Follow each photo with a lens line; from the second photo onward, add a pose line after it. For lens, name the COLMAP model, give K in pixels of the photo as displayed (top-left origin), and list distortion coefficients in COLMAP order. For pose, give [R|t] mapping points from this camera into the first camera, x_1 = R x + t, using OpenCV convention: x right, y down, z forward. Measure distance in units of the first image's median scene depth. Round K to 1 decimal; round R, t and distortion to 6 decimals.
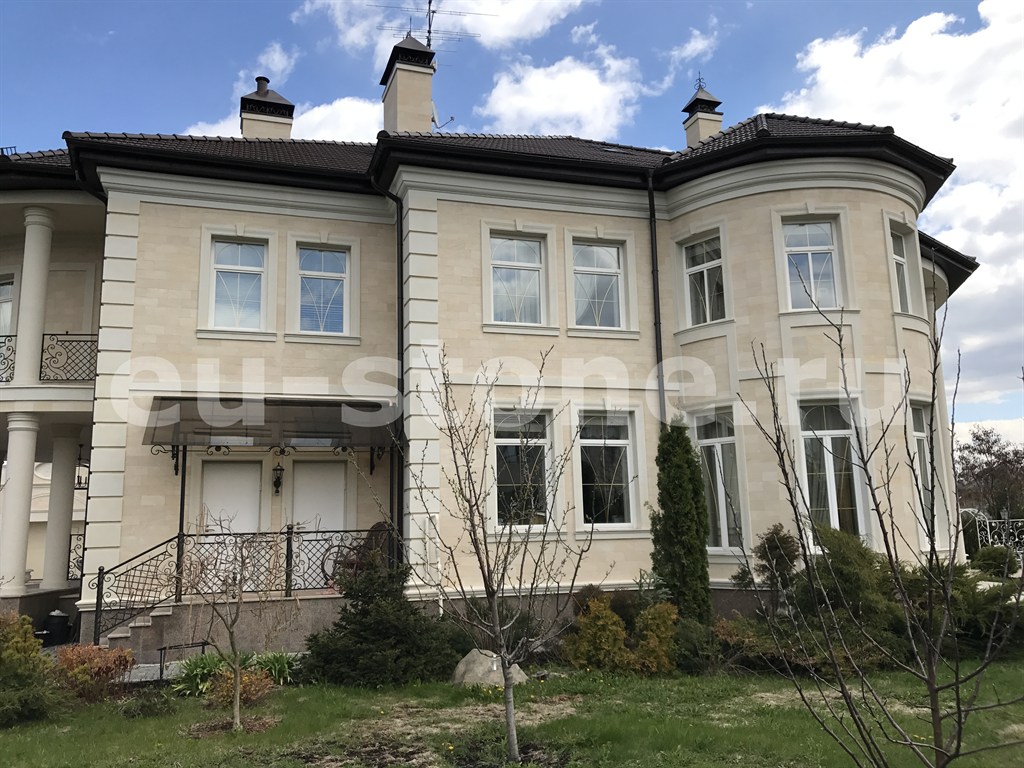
lens RADIAL K [[833.5, 0, 518.3], [0, 833.5, 382.0], [0, 0, 1]] dist [0.055841, -0.075506]
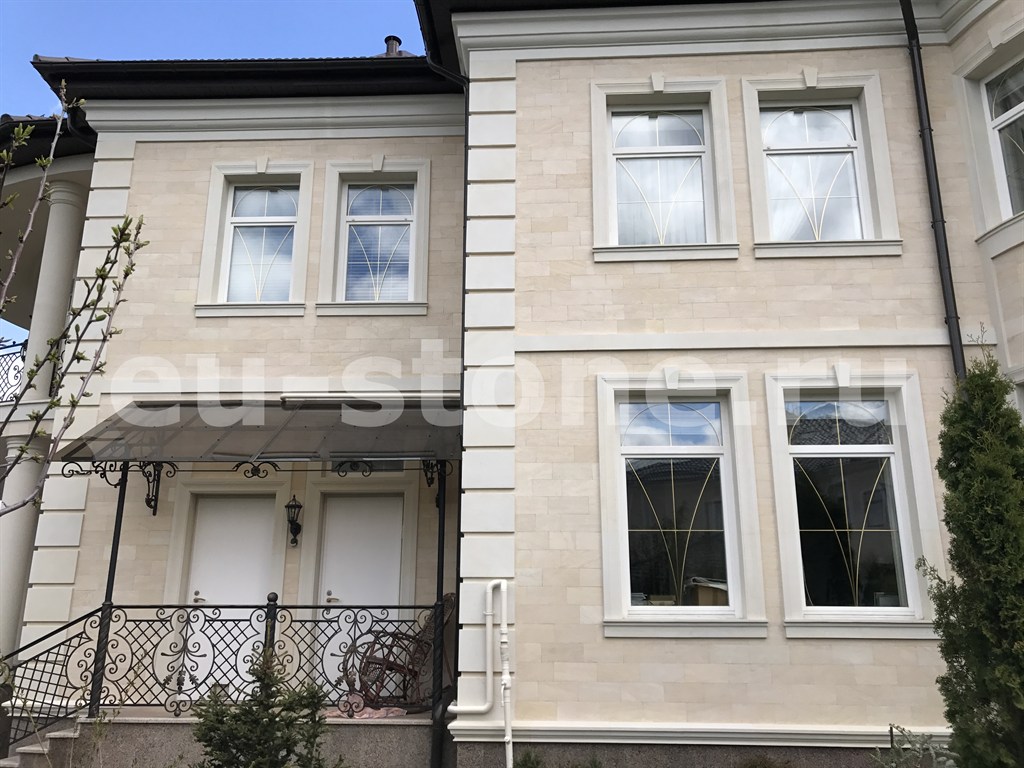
lens RADIAL K [[839.0, 0, 515.2], [0, 839.0, 378.5], [0, 0, 1]] dist [0.058768, -0.072995]
pose [[0.935514, -0.067949, -0.346694, 0.102319], [0.036124, 0.994584, -0.097451, 0.074914], [0.351438, 0.078643, 0.932902, 0.439878]]
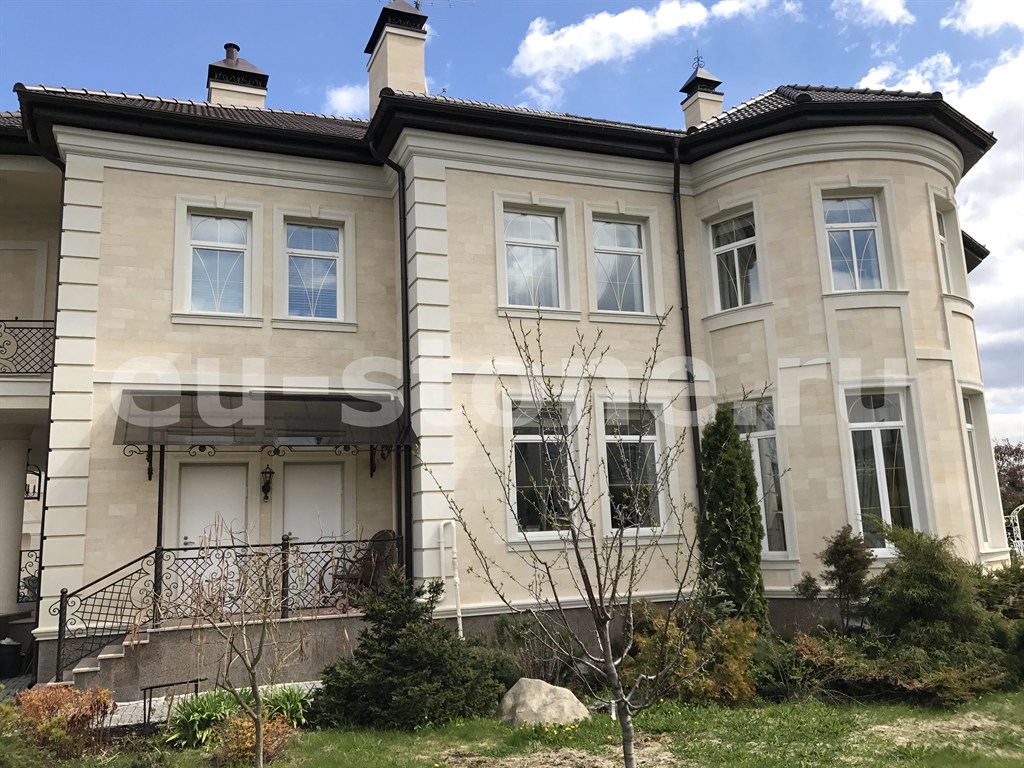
lens RADIAL K [[833.5, 0, 518.3], [0, 833.5, 382.0], [0, 0, 1]] dist [0.055841, -0.075506]
pose [[0.998121, -0.006250, 0.060947, -0.075626], [0.006553, 0.999967, -0.004779, 0.015248], [-0.060916, 0.005170, 0.998130, 0.104746]]
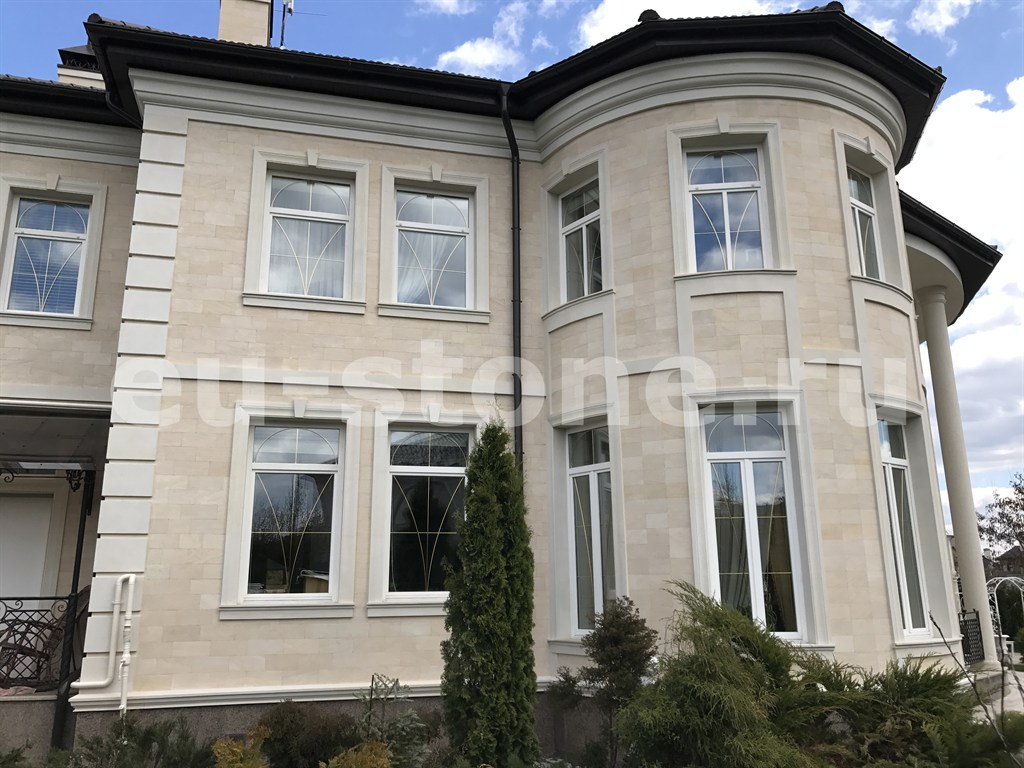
lens RADIAL K [[839.0, 0, 515.2], [0, 839.0, 378.5], [0, 0, 1]] dist [0.058768, -0.072995]
pose [[0.998715, 0.003106, -0.050579, 0.214636], [-0.006848, 0.997236, -0.073989, 0.049529], [0.050209, 0.074240, 0.995976, 0.323206]]
